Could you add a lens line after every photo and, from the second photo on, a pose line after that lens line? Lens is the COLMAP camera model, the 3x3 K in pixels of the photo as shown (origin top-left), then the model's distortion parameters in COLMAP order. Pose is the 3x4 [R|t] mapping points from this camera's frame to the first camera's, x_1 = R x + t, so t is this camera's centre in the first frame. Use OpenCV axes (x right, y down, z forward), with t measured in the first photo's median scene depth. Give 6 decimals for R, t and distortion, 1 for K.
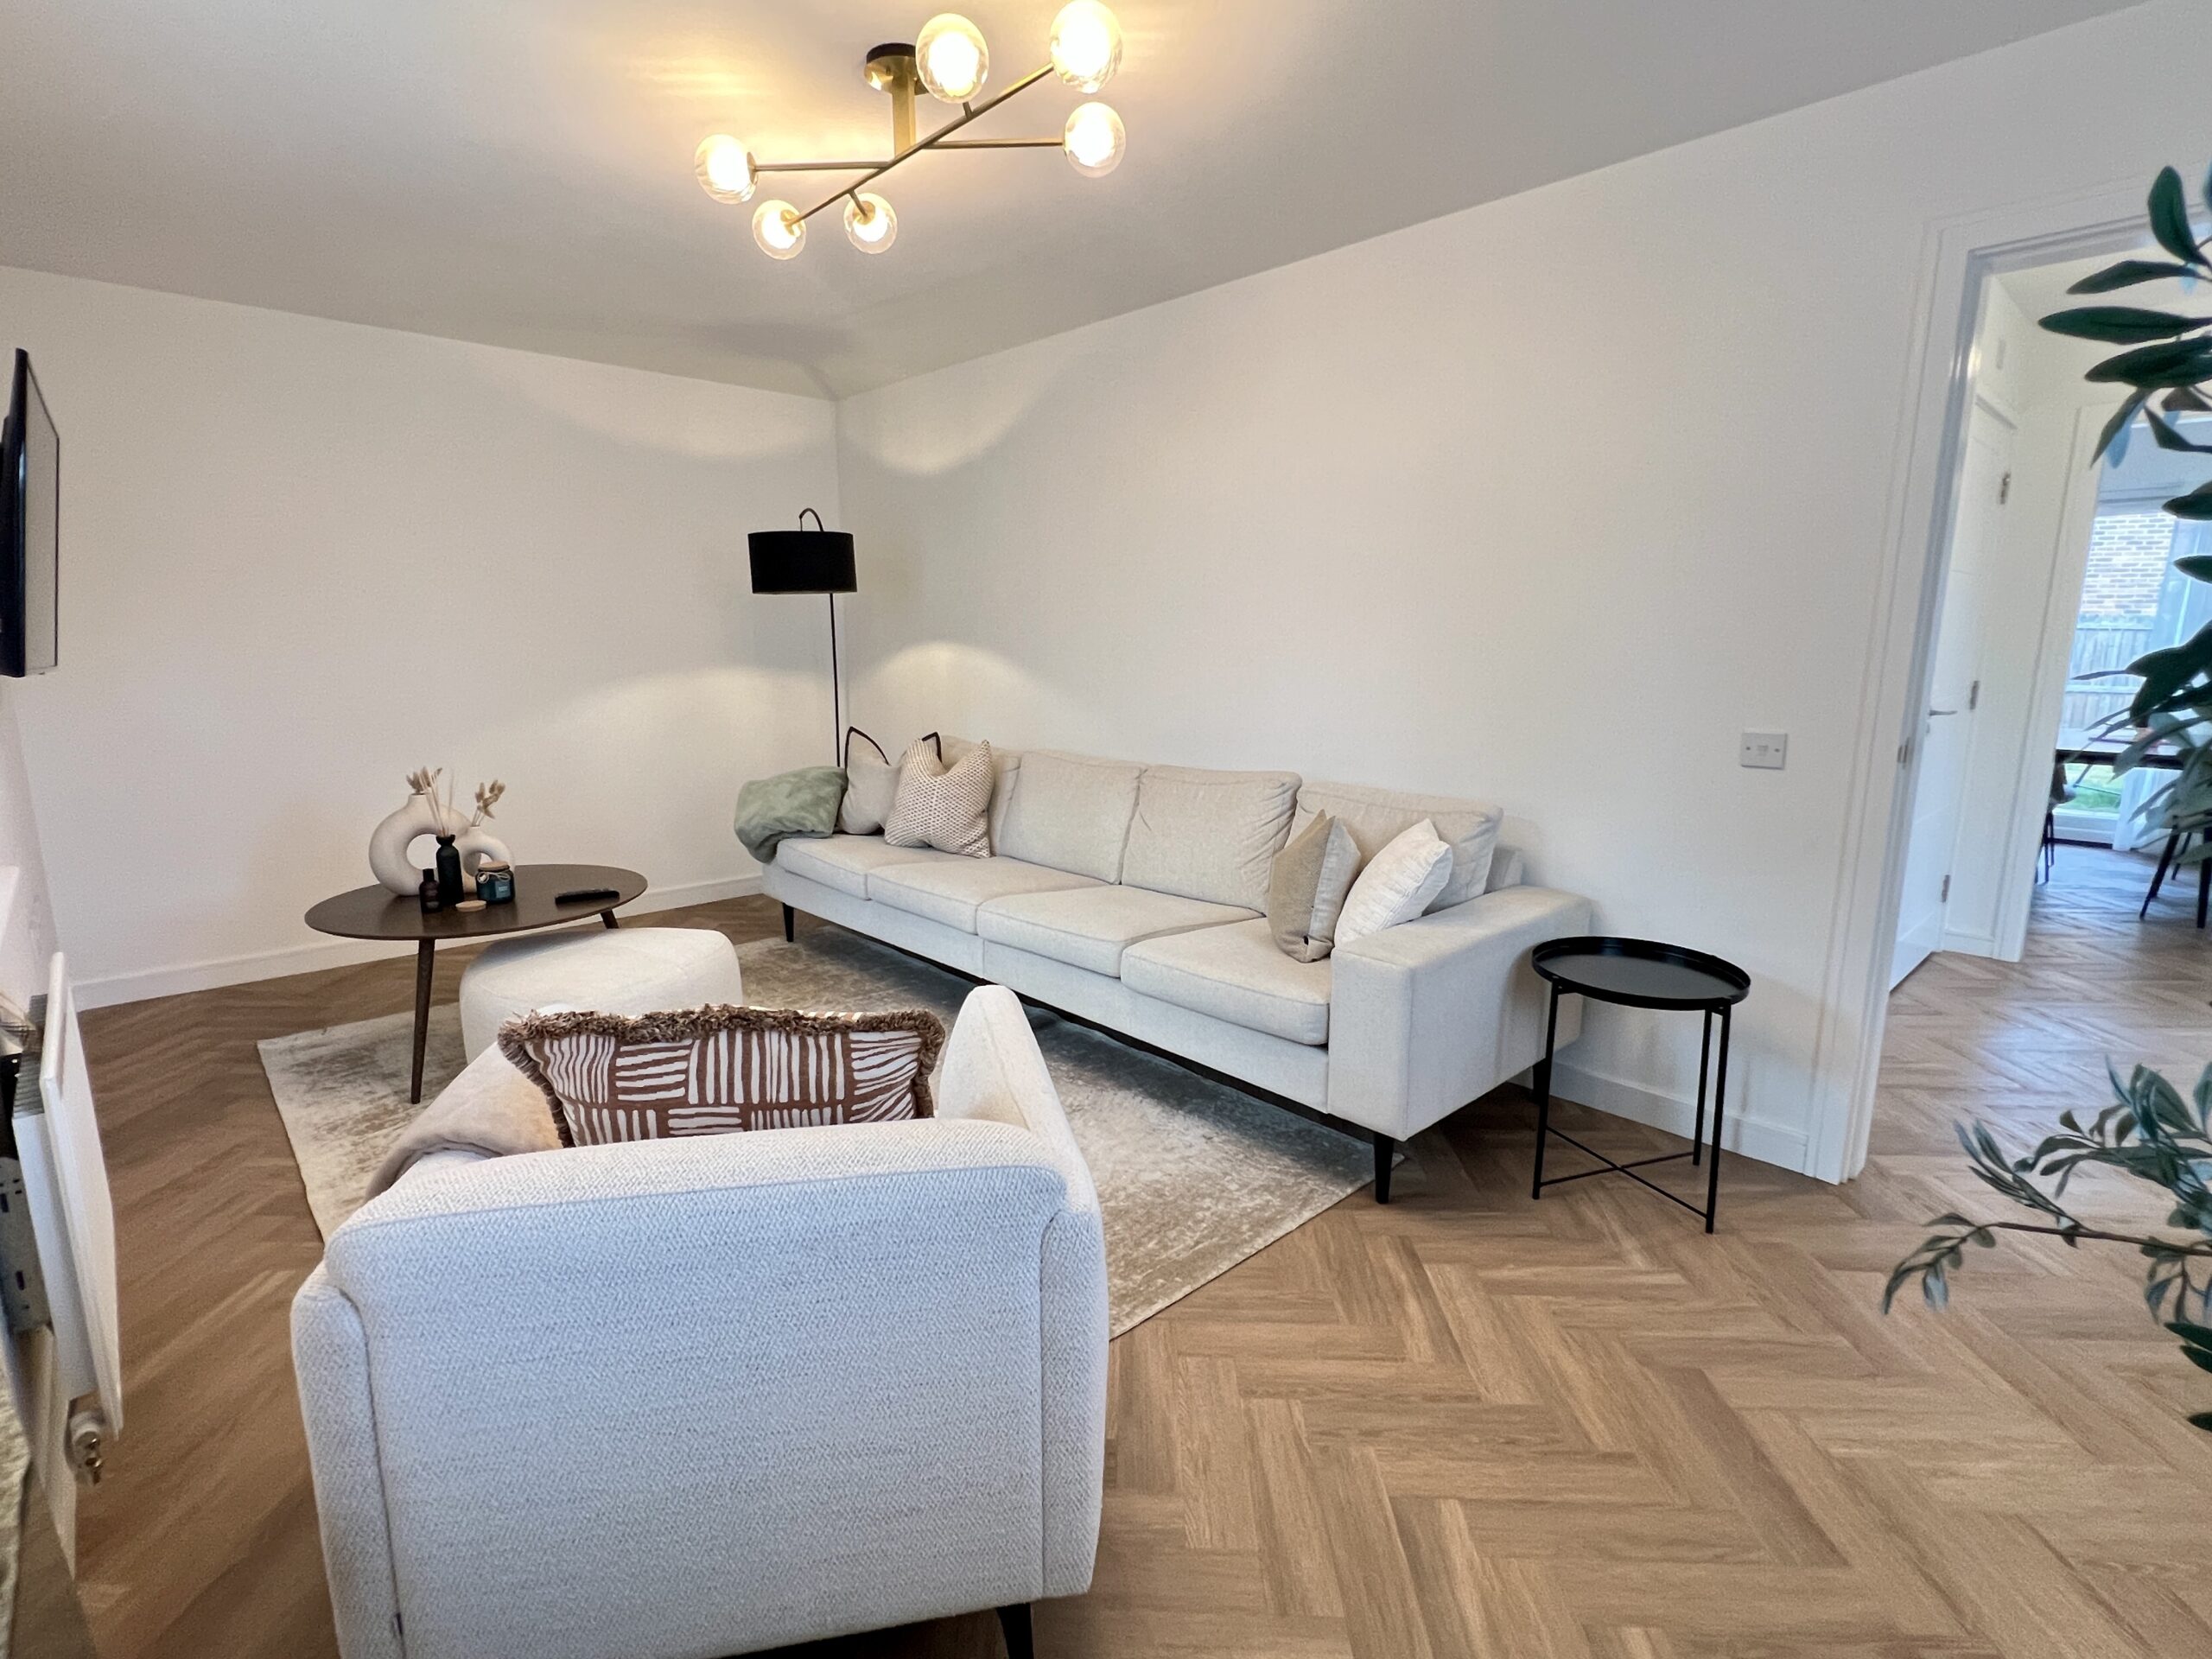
lens RADIAL K [[1073.8, 0, 1106.0], [0, 1073.8, 829.5], [0, 0, 1]] dist [0.002066, -0.000227]
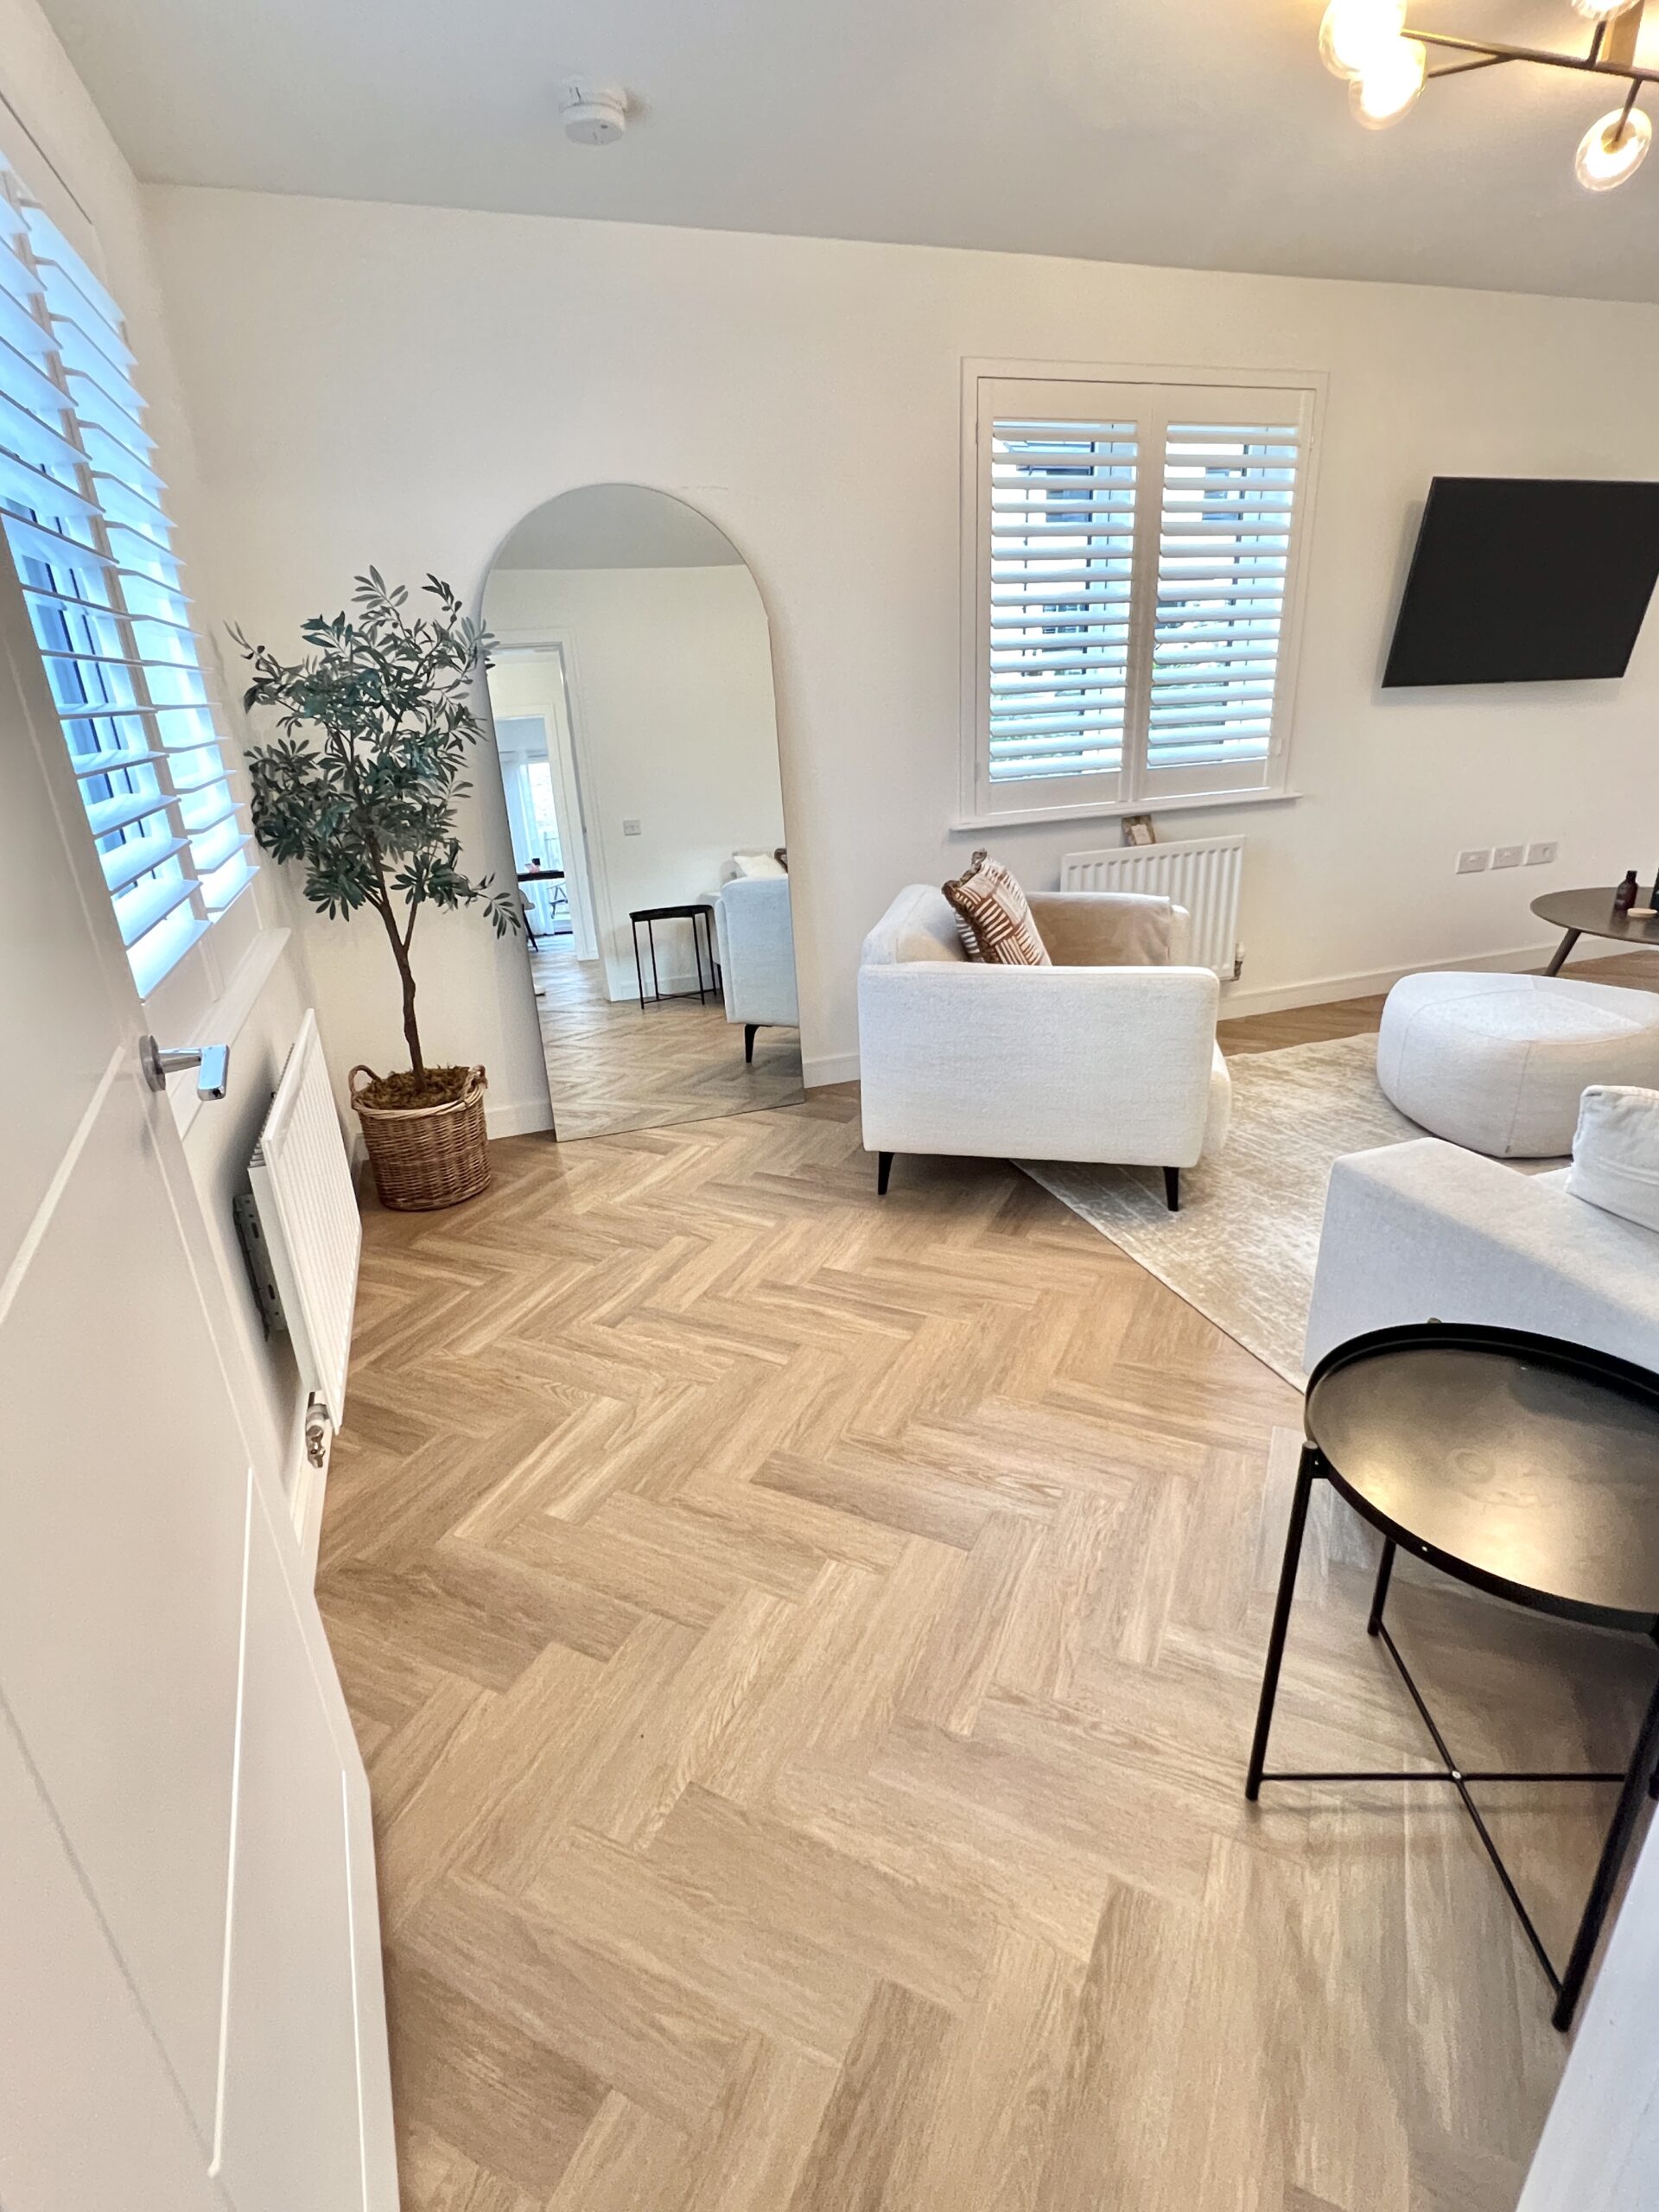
lens RADIAL K [[1073.8, 0, 829.5], [0, 1073.8, 1106.0], [0, 0, 1]] dist [0.002066, -0.000227]
pose [[-0.396265, 0.363867, -0.842956, 0.718777], [-0.129064, 0.886924, 0.443518, -0.128793], [0.909020, 0.284546, -0.304495, 0.621065]]
